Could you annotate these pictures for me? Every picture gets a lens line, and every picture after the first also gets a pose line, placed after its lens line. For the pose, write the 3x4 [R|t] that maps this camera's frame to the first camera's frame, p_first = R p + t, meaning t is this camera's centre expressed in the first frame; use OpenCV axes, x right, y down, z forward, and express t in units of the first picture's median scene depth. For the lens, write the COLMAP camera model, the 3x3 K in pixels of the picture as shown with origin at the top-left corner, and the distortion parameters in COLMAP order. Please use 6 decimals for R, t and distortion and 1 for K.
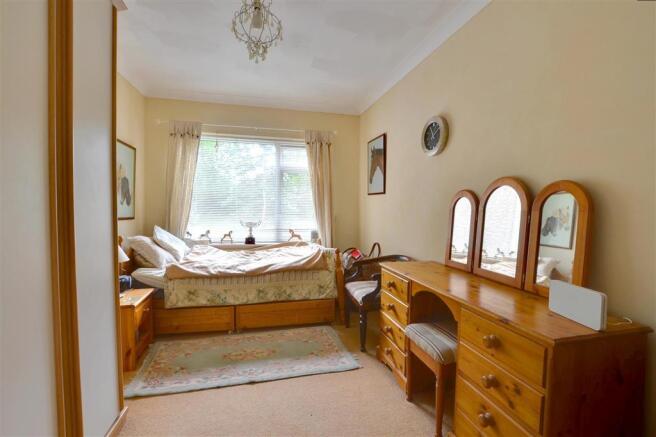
lens RADIAL K [[296.8, 0, 328.0], [0, 296.8, 218.5], [0, 0, 1]] dist [-0.027170, 0.000616]
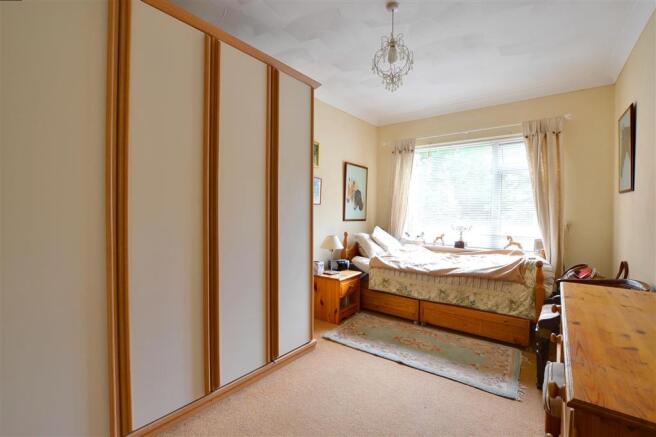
lens RADIAL K [[296.8, 0, 328.0], [0, 296.8, 218.5], [0, 0, 1]] dist [-0.027170, 0.000616]
pose [[0.613213, 0.012794, -0.789814, 0.341325], [-0.025821, 0.999659, -0.003854, 0.001987], [0.789495, 0.022757, 0.613335, 0.037759]]
